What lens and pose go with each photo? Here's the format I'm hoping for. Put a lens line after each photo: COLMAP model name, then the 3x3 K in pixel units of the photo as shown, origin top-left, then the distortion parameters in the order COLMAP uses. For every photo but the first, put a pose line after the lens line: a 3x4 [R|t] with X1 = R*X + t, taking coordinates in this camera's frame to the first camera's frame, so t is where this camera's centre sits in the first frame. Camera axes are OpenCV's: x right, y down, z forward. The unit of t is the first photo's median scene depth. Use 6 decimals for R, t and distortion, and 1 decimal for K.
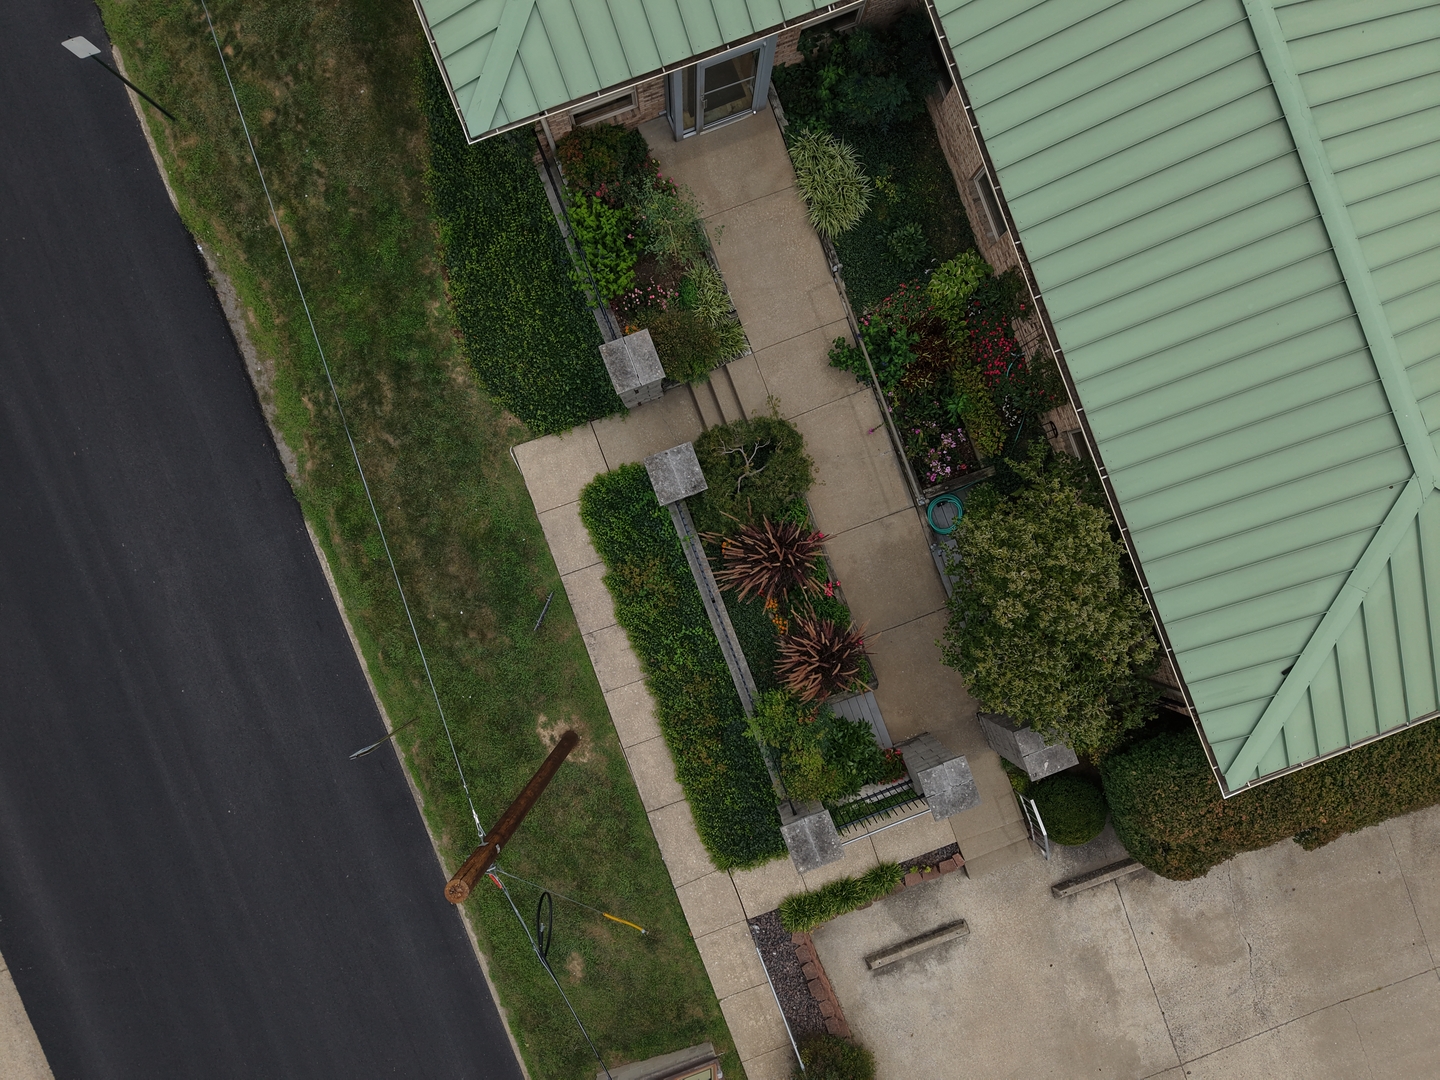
lens RADIAL K [[963.2, 0, 716.1], [0, 963.2, 544.3], [0, 0, 1]] dist [0.027816, -0.026821]
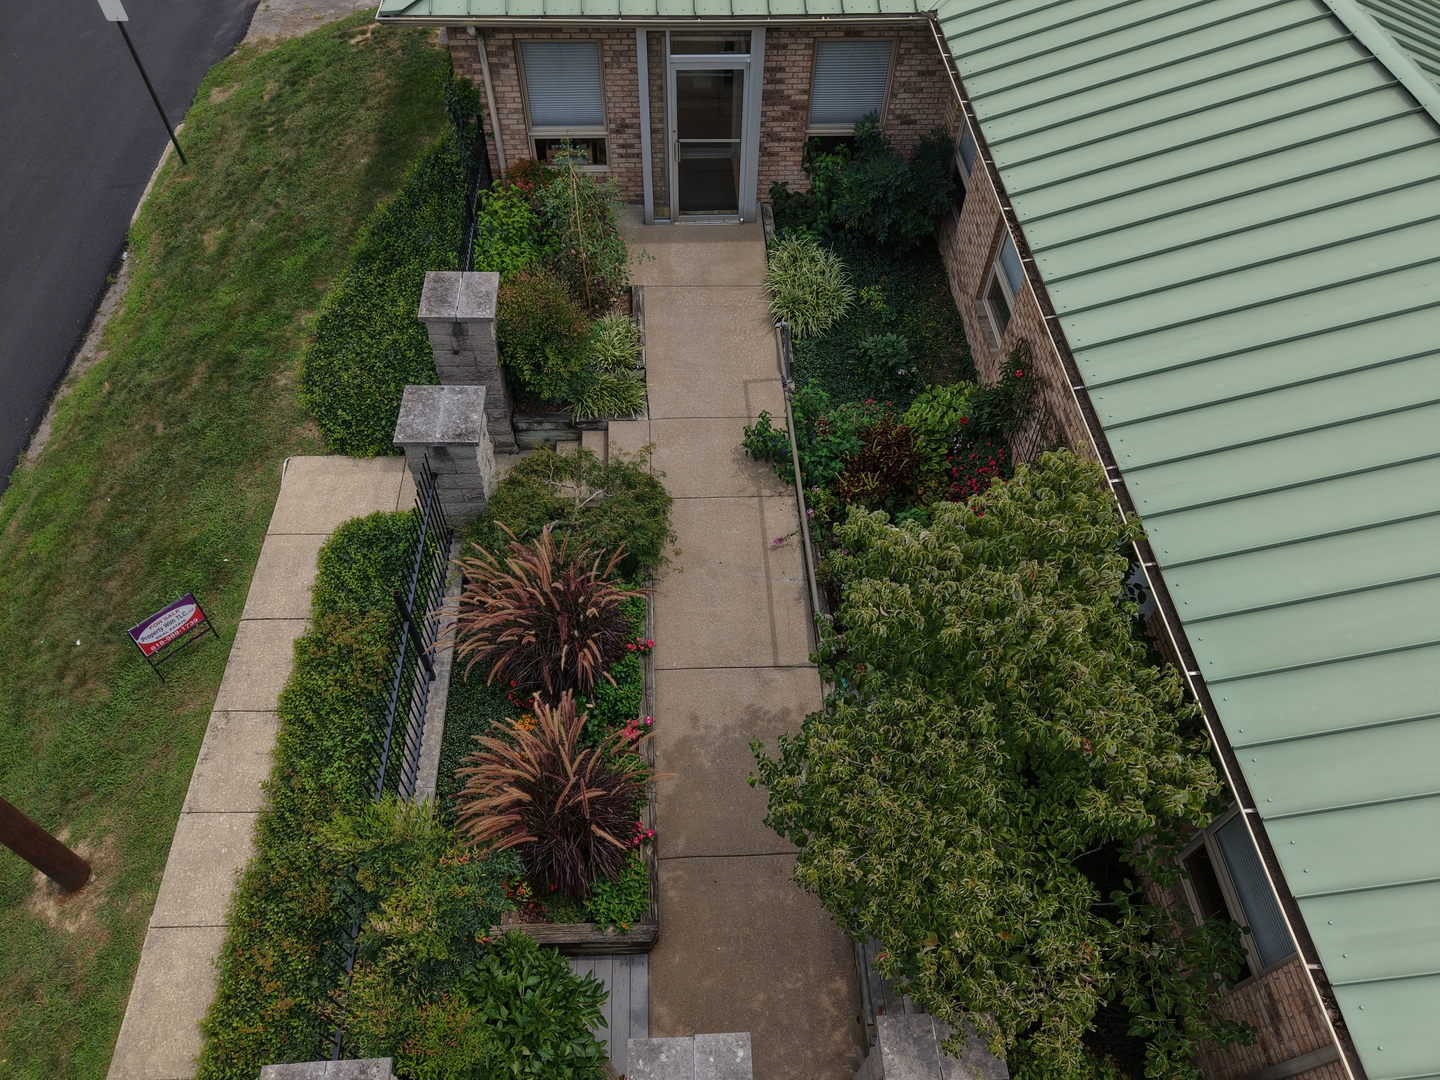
lens RADIAL K [[963.2, 0, 716.0], [0, 963.2, 542.1], [0, 0, 1]] dist [0.027816, -0.026821]
pose [[0.952699, 0.238271, -0.188656, 0.234102], [-0.303912, 0.749592, -0.588004, 0.267126], [0.001311, 0.617526, 0.786549, 0.466255]]
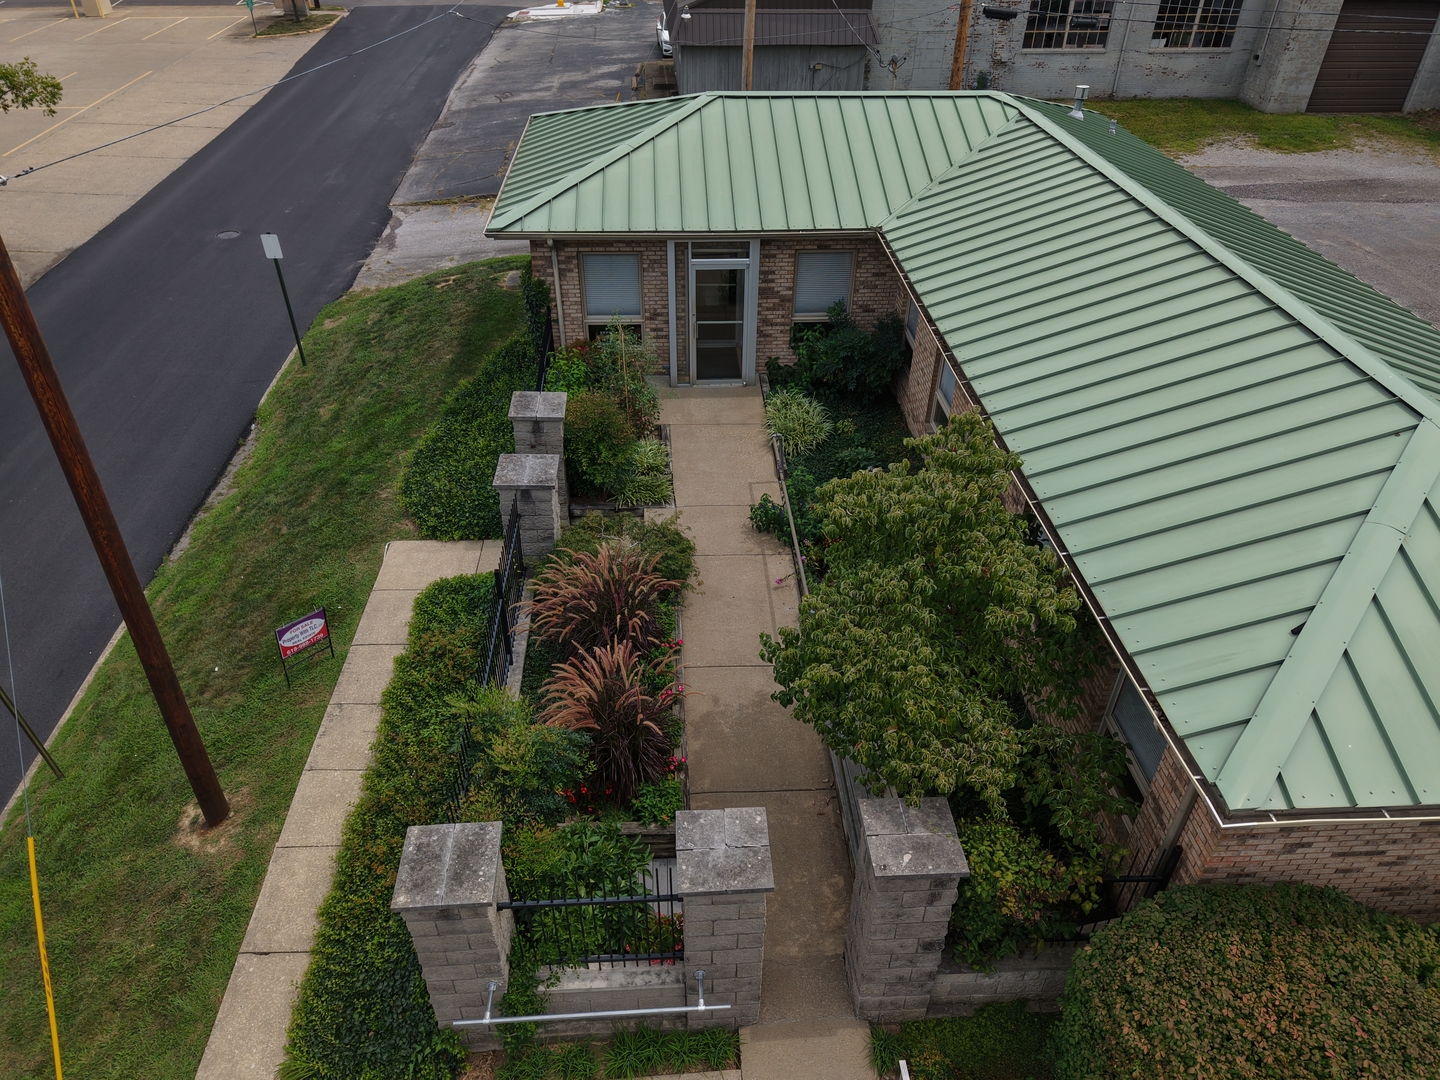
lens RADIAL K [[963.2, 0, 715.2], [0, 963.2, 541.8], [0, 0, 1]] dist [0.027816, -0.026821]
pose [[0.953988, 0.166893, -0.249104, 0.296510], [-0.299694, 0.556899, -0.774627, 0.498813], [0.009446, 0.813640, 0.581292, 0.468501]]
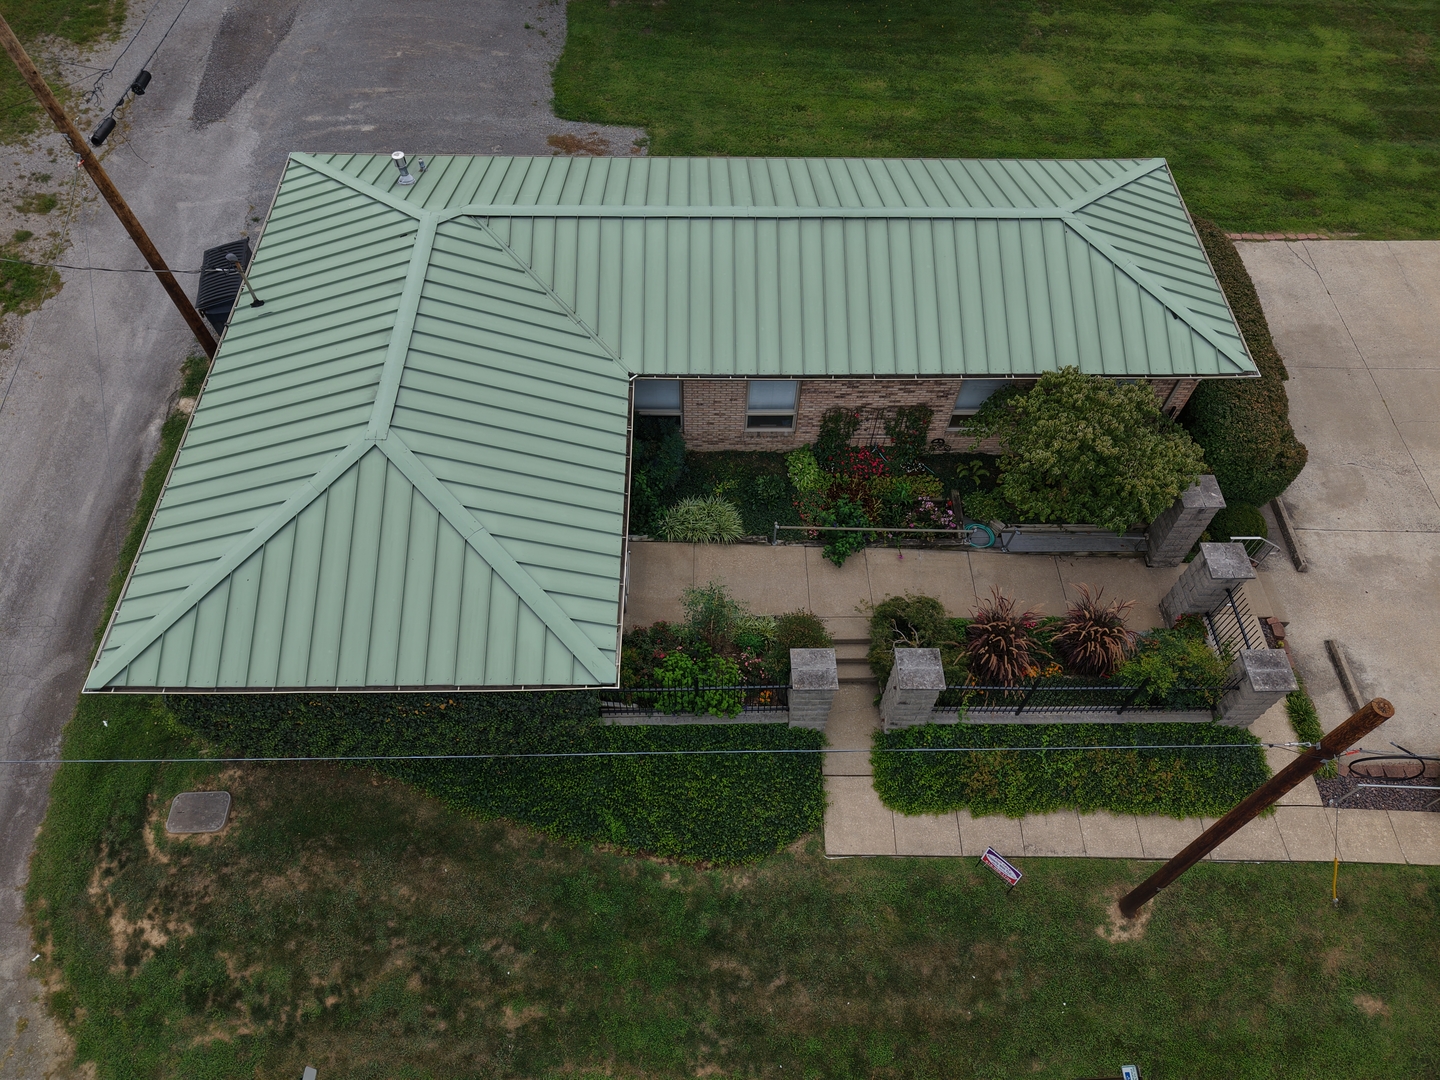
lens RADIAL K [[963.2, 0, 712.4], [0, 963.2, 545.1], [0, 0, 1]] dist [0.027816, -0.026821]
pose [[0.343450, -0.788725, 0.509859, -0.502911], [0.939171, 0.287987, -0.187141, -0.113759], [0.000771, 0.543118, 0.839656, -0.025448]]
